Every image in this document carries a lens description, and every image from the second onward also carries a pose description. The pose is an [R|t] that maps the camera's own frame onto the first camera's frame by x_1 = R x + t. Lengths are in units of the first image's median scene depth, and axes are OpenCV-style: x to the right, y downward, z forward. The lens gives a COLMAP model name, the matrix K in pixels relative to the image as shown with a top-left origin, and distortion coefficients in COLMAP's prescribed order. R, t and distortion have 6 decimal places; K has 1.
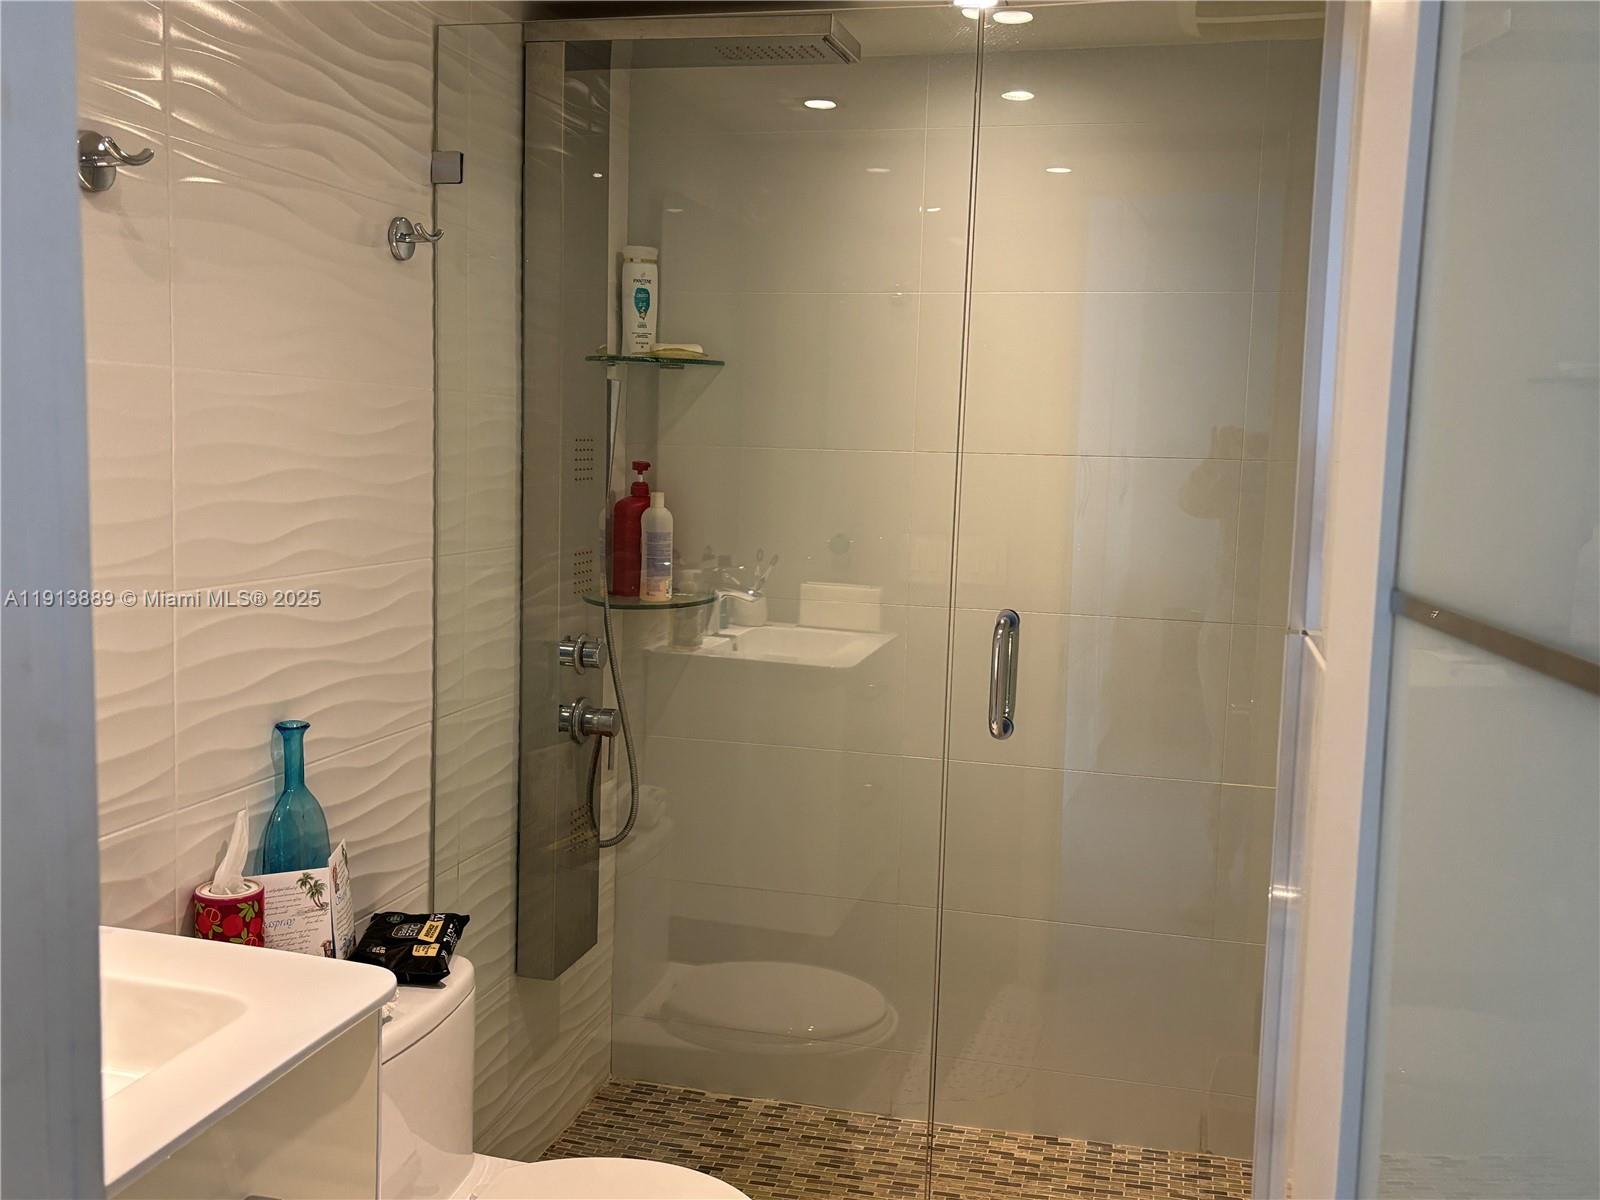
lens RADIAL K [[1489.8, 0, 800.8], [0, 1489.8, 604.3], [0, 0, 1]] dist [0.030578, -0.008289]
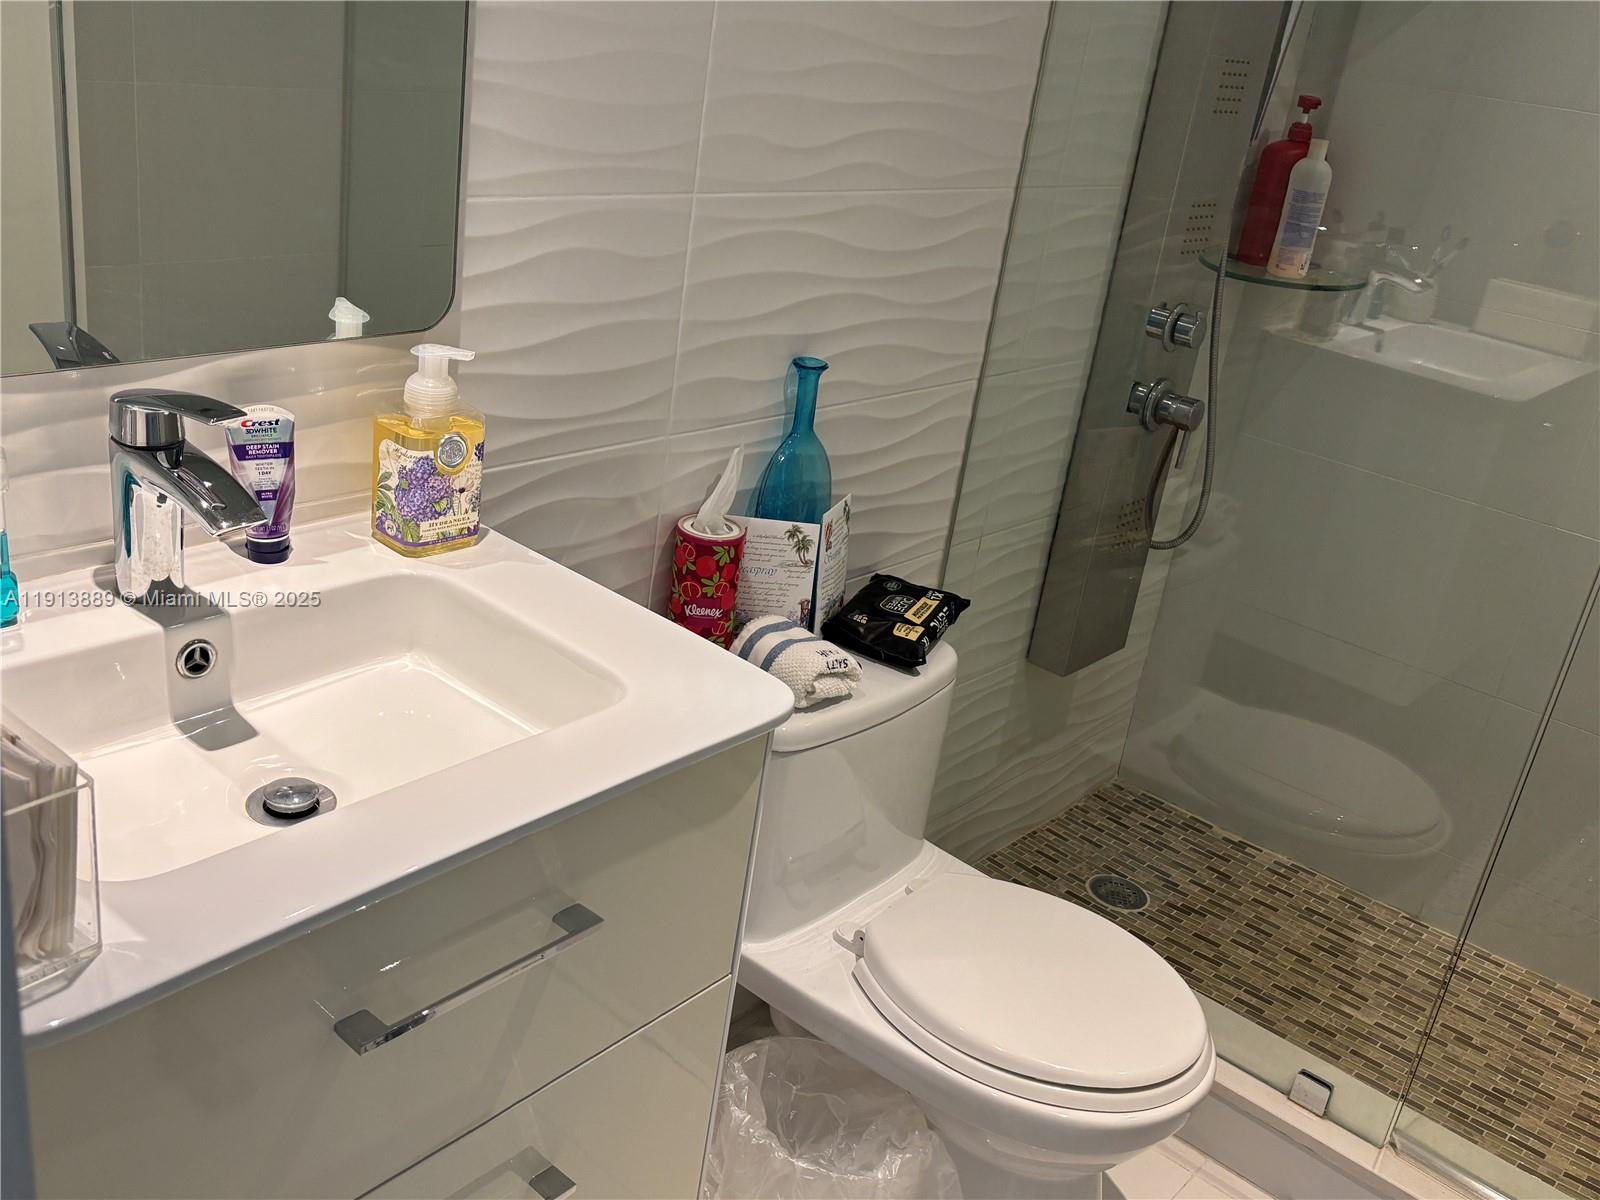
lens RADIAL K [[1489.8, 0, 800.8], [0, 1489.8, 604.3], [0, 0, 1]] dist [0.030578, -0.008289]
pose [[0.889387, 0.257262, -0.377899, 0.032192], [-0.151689, 0.945869, 0.286918, -0.036978], [0.431256, -0.197858, 0.880267, 0.161234]]
